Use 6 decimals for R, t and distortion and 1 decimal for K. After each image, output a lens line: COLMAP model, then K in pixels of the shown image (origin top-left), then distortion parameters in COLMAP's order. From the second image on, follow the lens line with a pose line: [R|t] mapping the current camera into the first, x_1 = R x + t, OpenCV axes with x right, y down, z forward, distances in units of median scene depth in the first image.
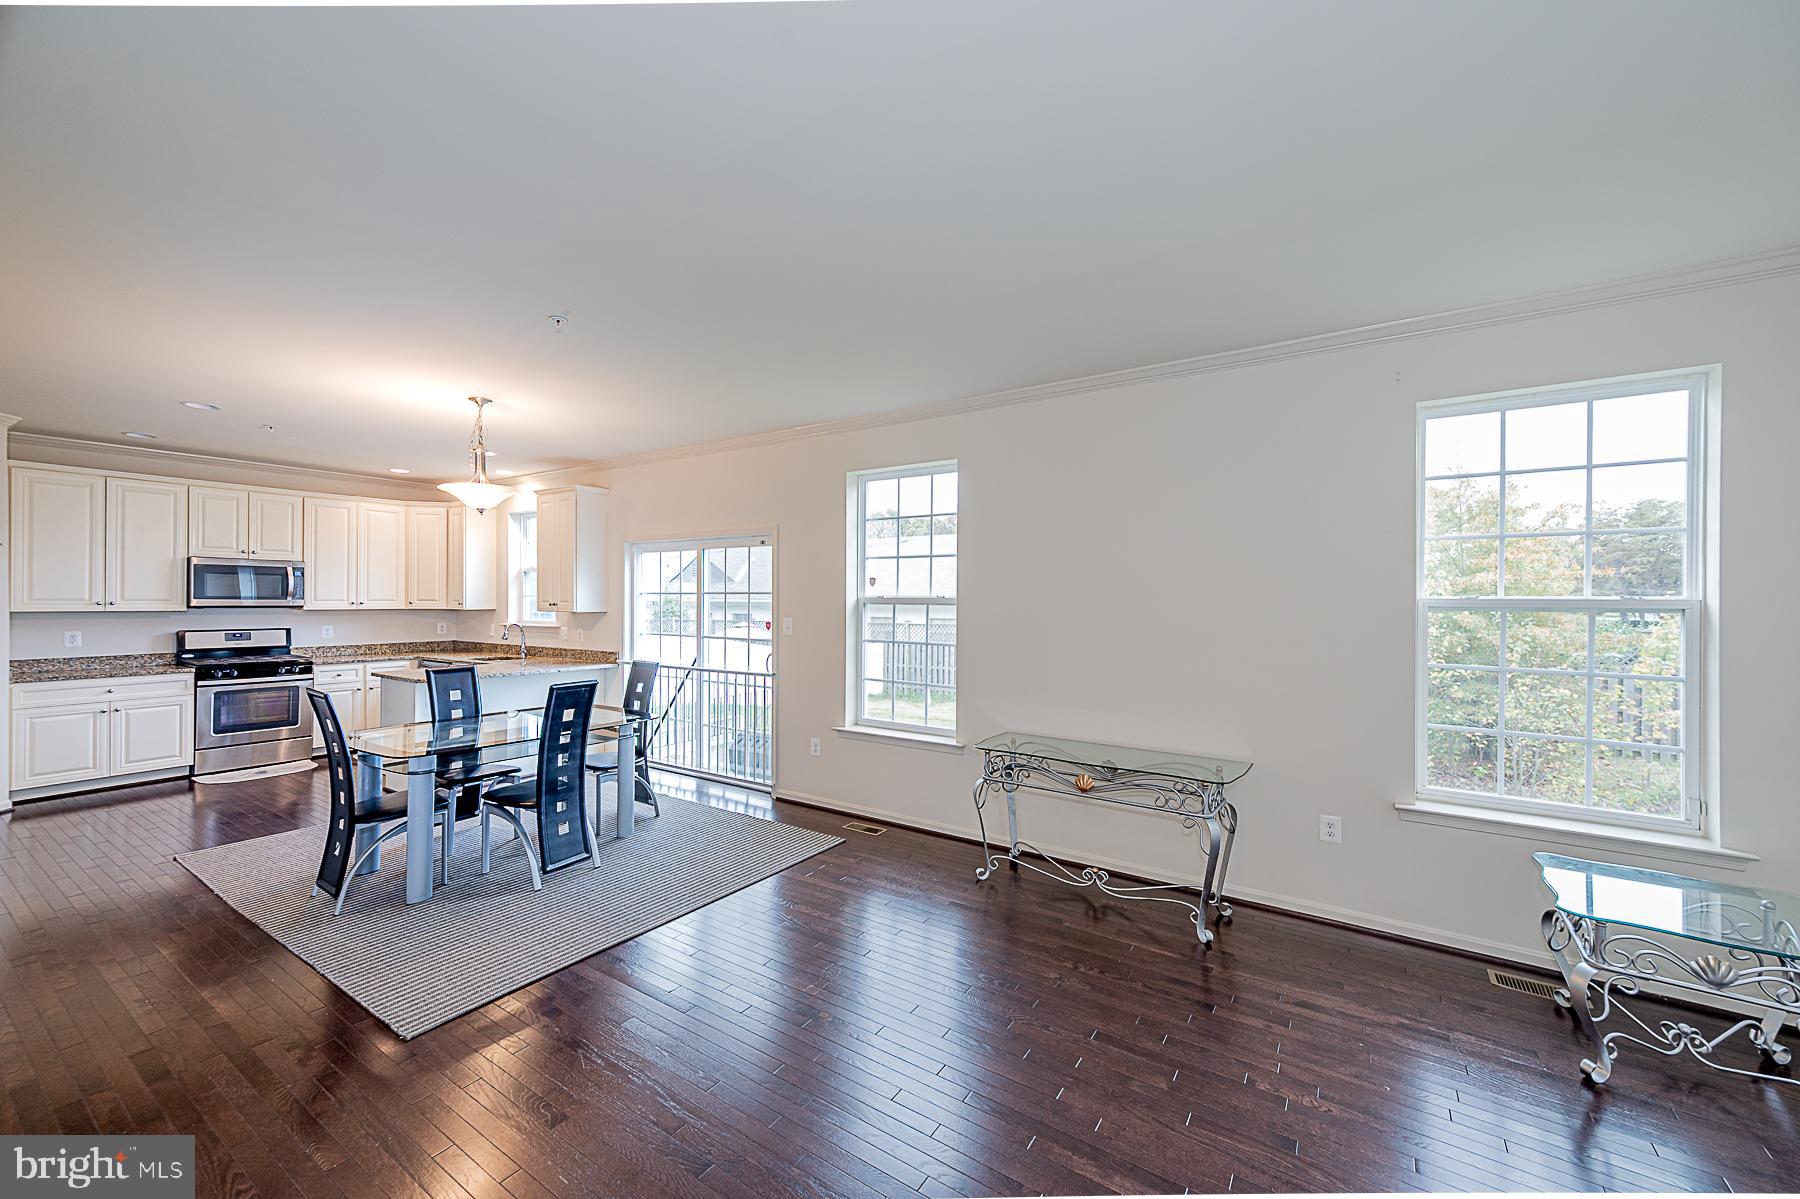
lens RADIAL K [[704.5, 0, 900.0], [0, 704.5, 599.5], [0, 0, 1]] dist [0.016783, -0.000025]
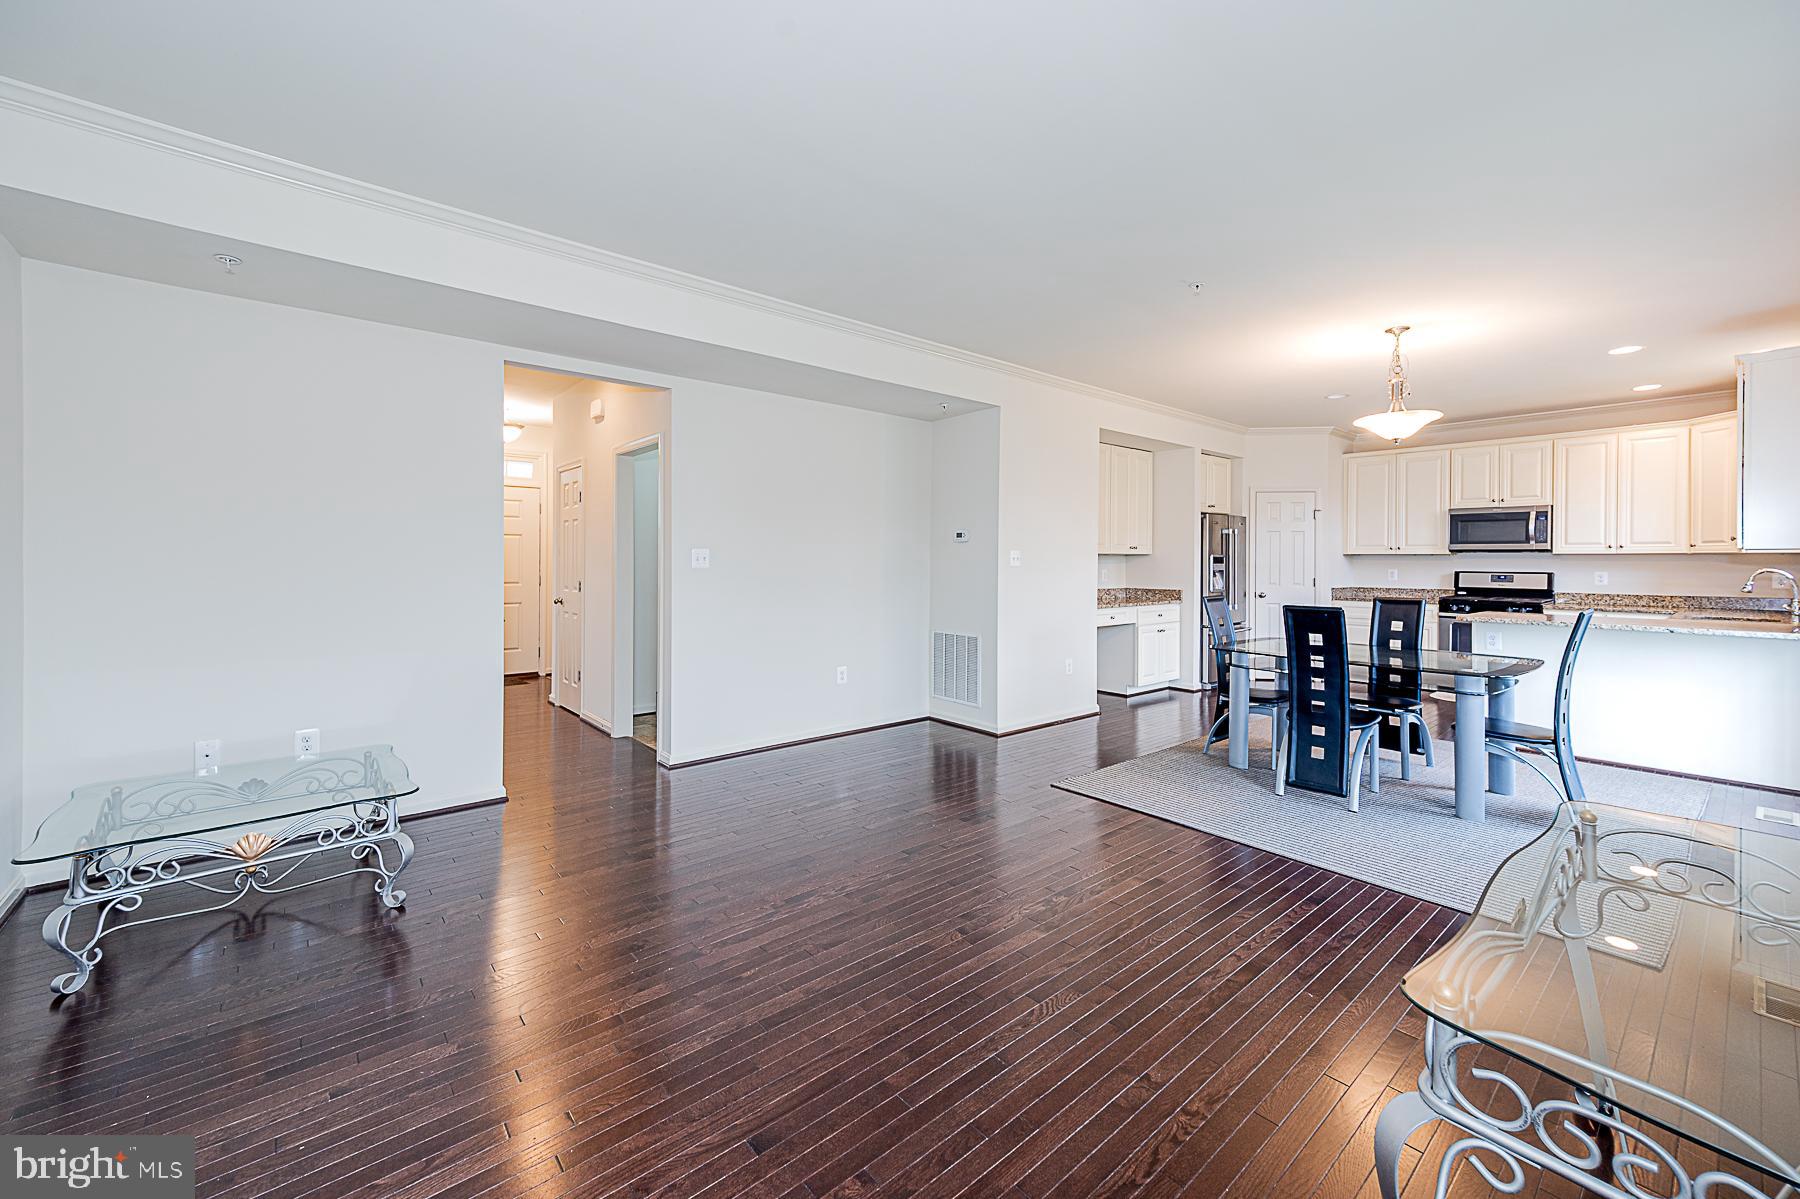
lens RADIAL K [[715.8, 0, 898.3], [0, 715.8, 561.7], [0, 0, 1]] dist [0.016104, 0.000106]
pose [[-0.274731, -0.004286, -0.961512, 0.436152], [-0.006883, 0.999973, -0.002491, 0.039278], [0.961497, 0.005933, -0.274753, 0.464404]]
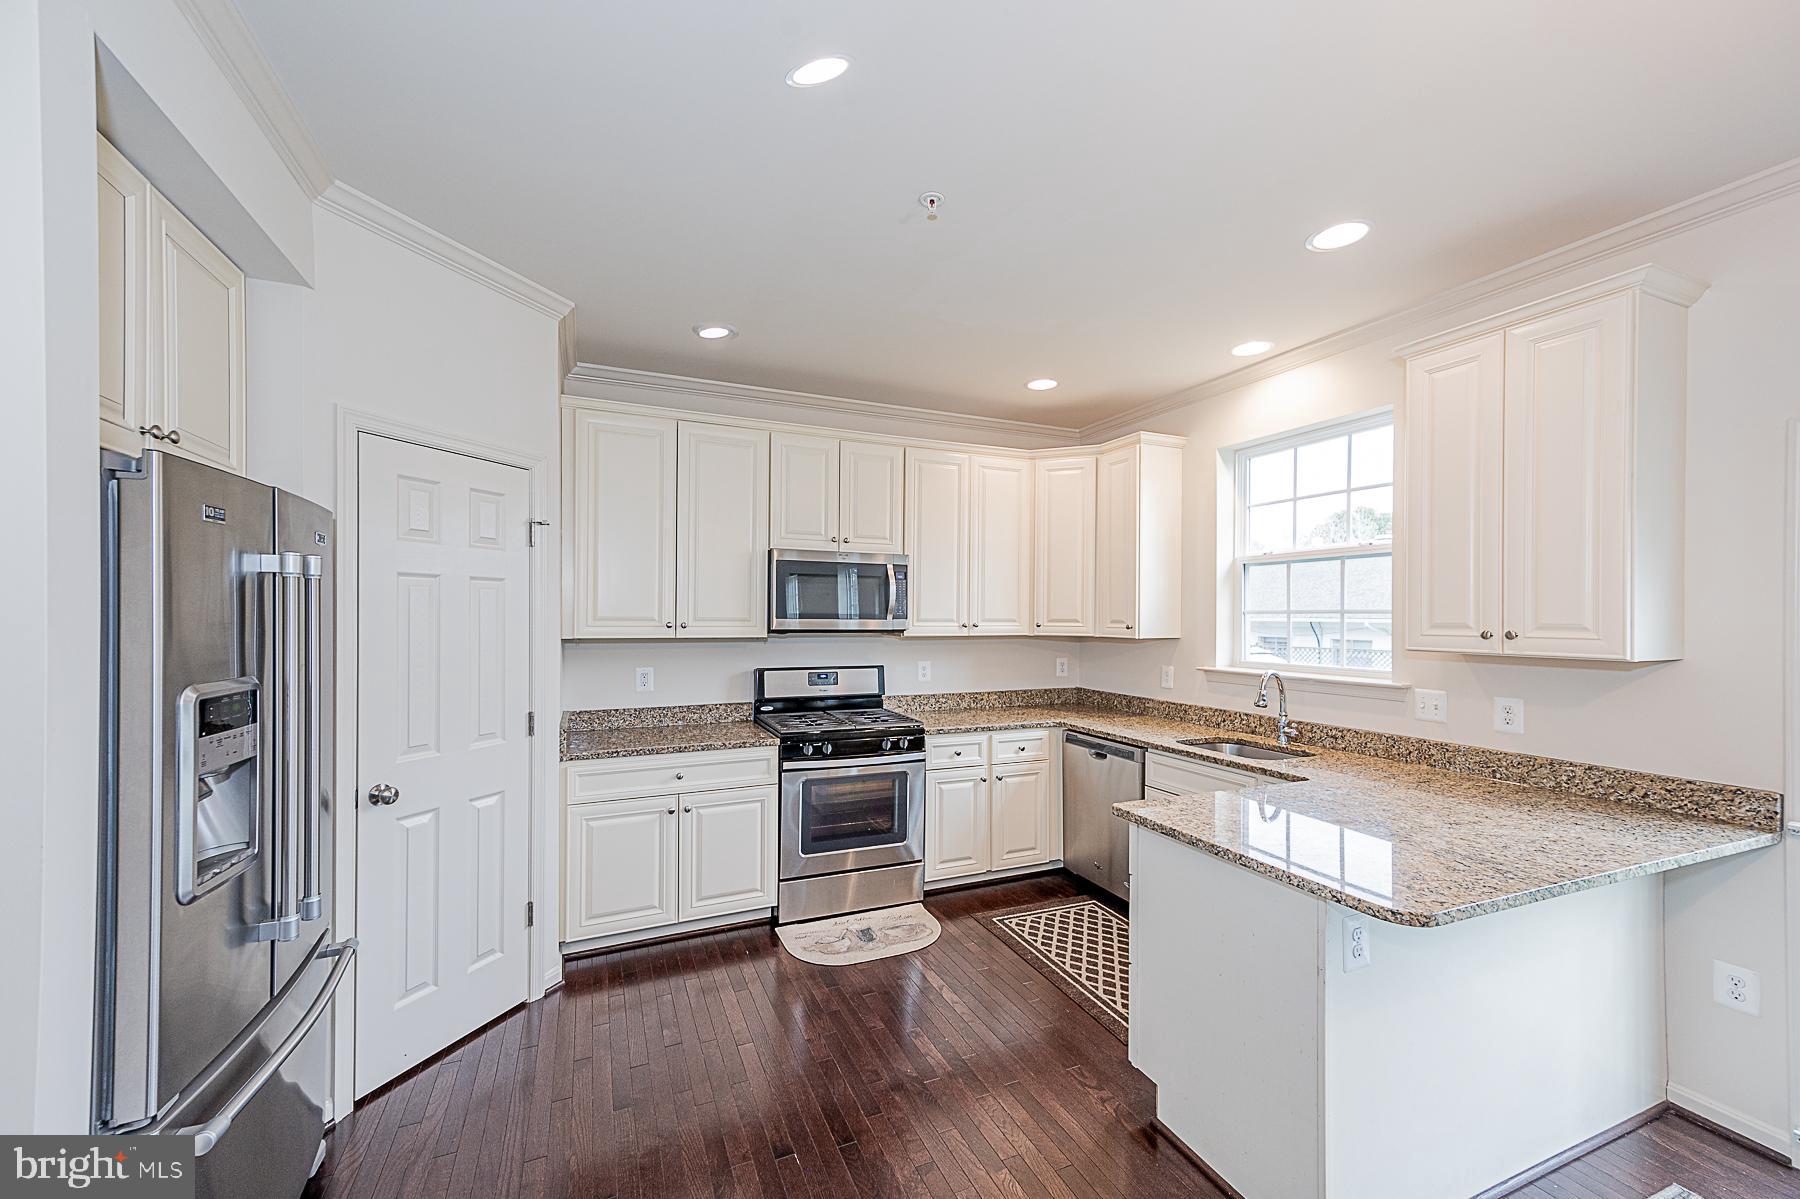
lens RADIAL K [[704.7, 0, 899.2], [0, 704.7, 614.6], [0, 0, 1]] dist [0.014030, 0.000010]
pose [[0.844704, 0.001646, -0.535232, -0.604882], [-0.003265, 0.999993, -0.002078, -0.003120], [0.535224, 0.003503, 0.844703, 0.576618]]
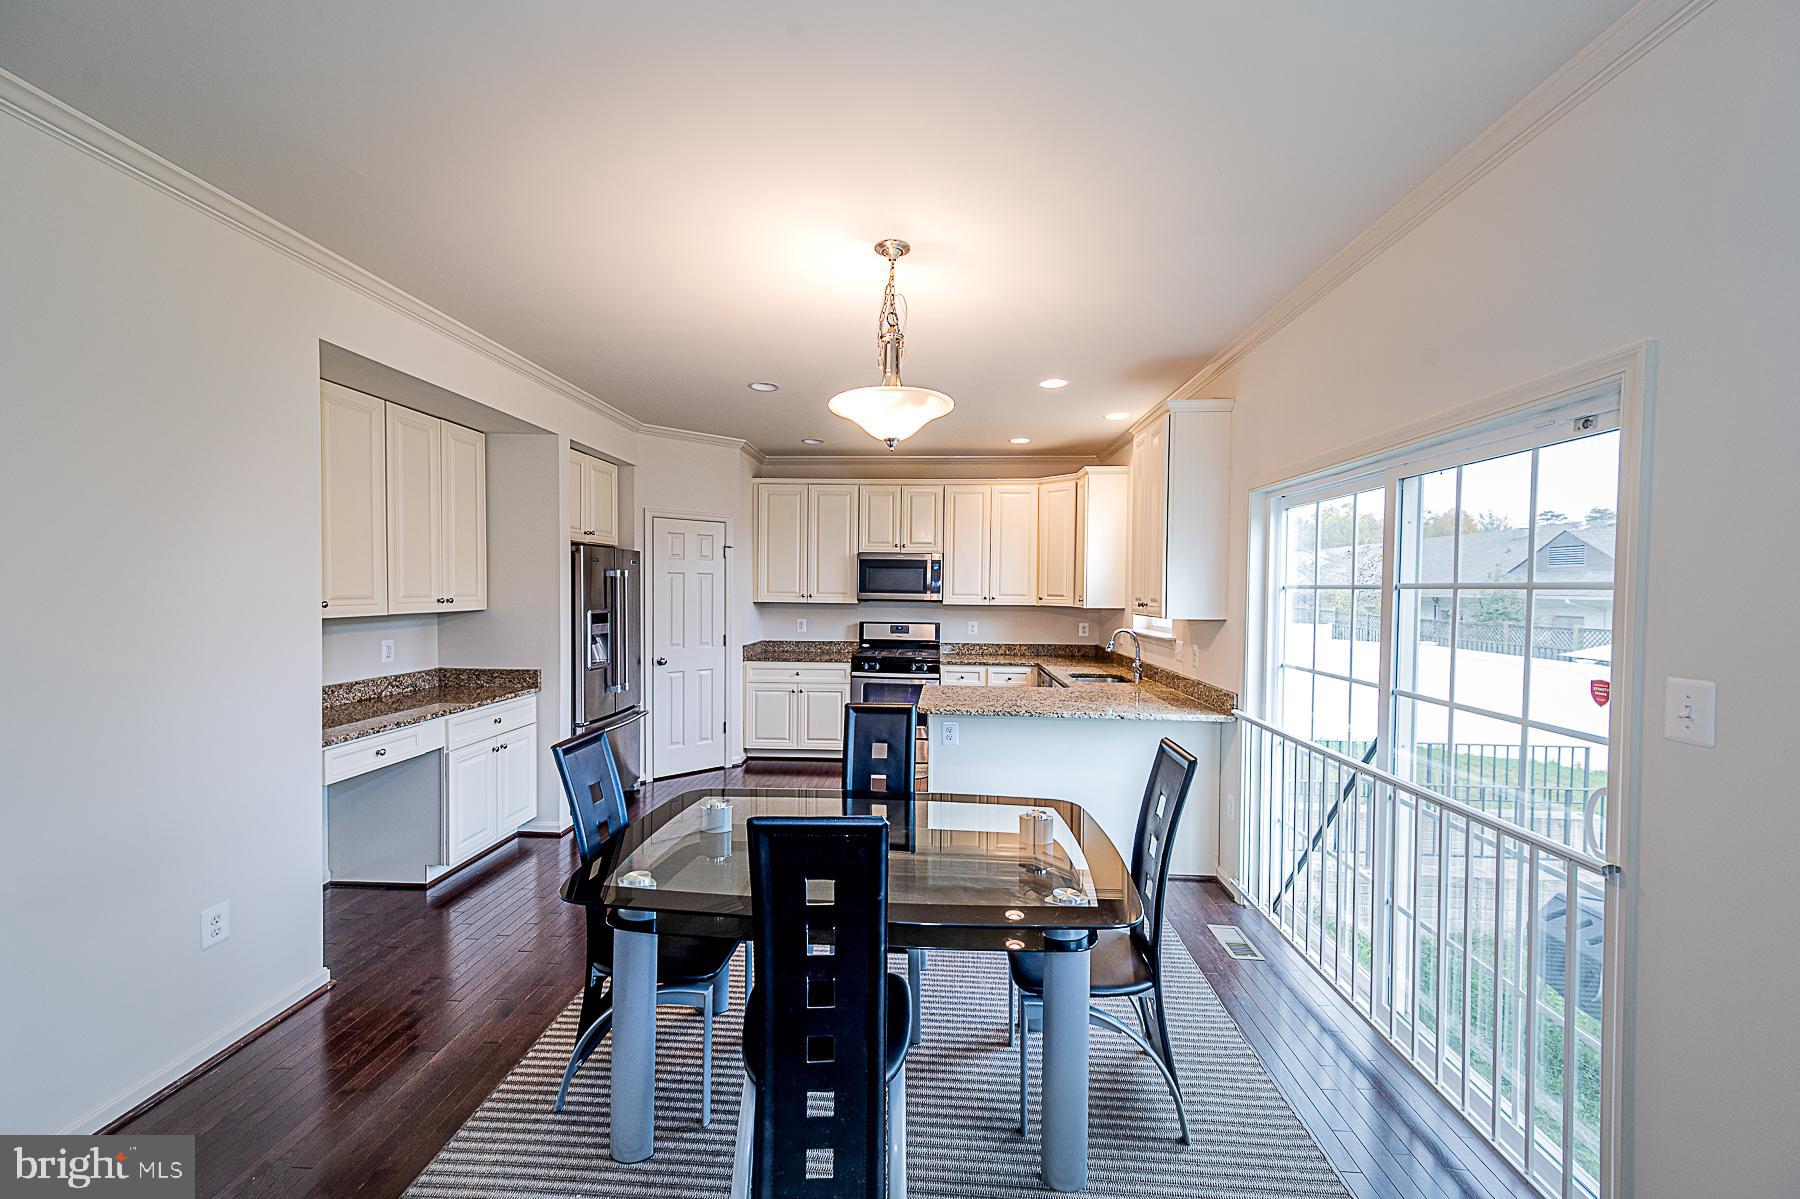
lens RADIAL K [[701.4, 0, 895.0], [0, 701.4, 604.9], [0, 0, 1]] dist [0.003508, 0.006328]
pose [[0.502963, 0.021795, -0.864033, -0.072303], [-0.008497, 0.999758, 0.020273, -0.004004], [0.864266, -0.002855, 0.503027, 0.546828]]
